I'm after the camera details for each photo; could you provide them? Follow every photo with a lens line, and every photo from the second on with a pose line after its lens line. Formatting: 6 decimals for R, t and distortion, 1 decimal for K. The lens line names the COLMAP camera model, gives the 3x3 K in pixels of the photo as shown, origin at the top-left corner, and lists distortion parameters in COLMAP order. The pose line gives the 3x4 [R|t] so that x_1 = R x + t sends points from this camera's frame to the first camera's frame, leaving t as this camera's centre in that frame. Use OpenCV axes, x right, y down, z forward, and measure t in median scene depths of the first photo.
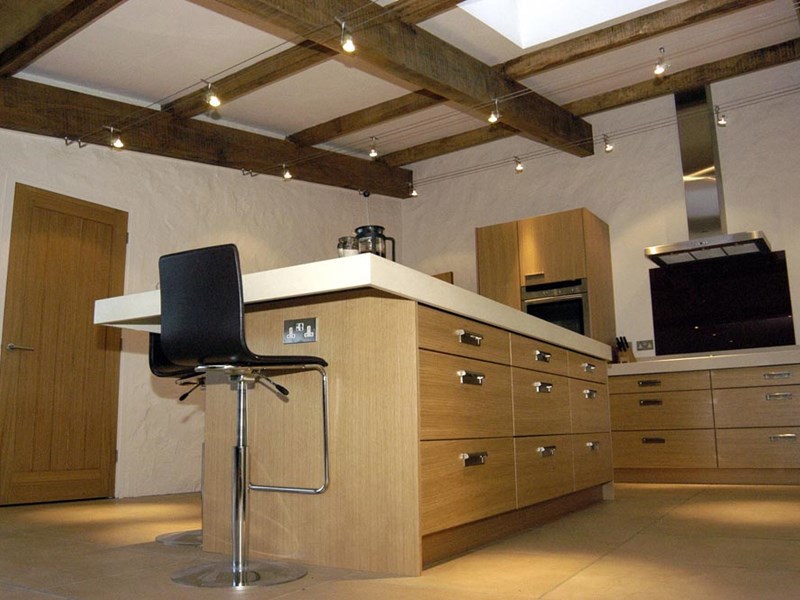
lens RADIAL K [[679.1, 0, 400.0], [0, 679.1, 300.0], [0, 0, 1]] dist [-0.131956, 0.066837]
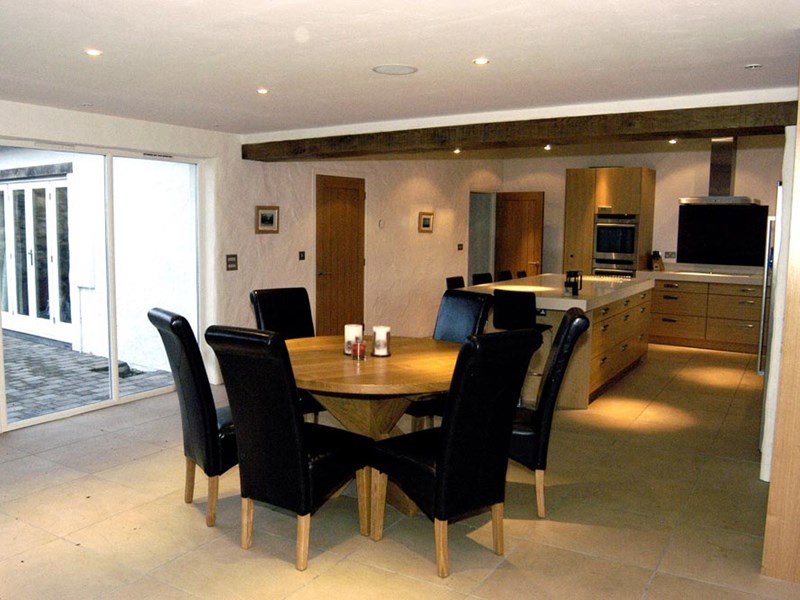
lens RADIAL K [[679.1, 0, 400.0], [0, 679.1, 300.0], [0, 0, 1]] dist [-0.131956, 0.066837]
pose [[0.999575, 0.028903, 0.003752, -0.271361], [-0.028703, 0.953855, 0.298894, -0.286182], [0.005060, -0.298874, 0.954279, -0.523653]]
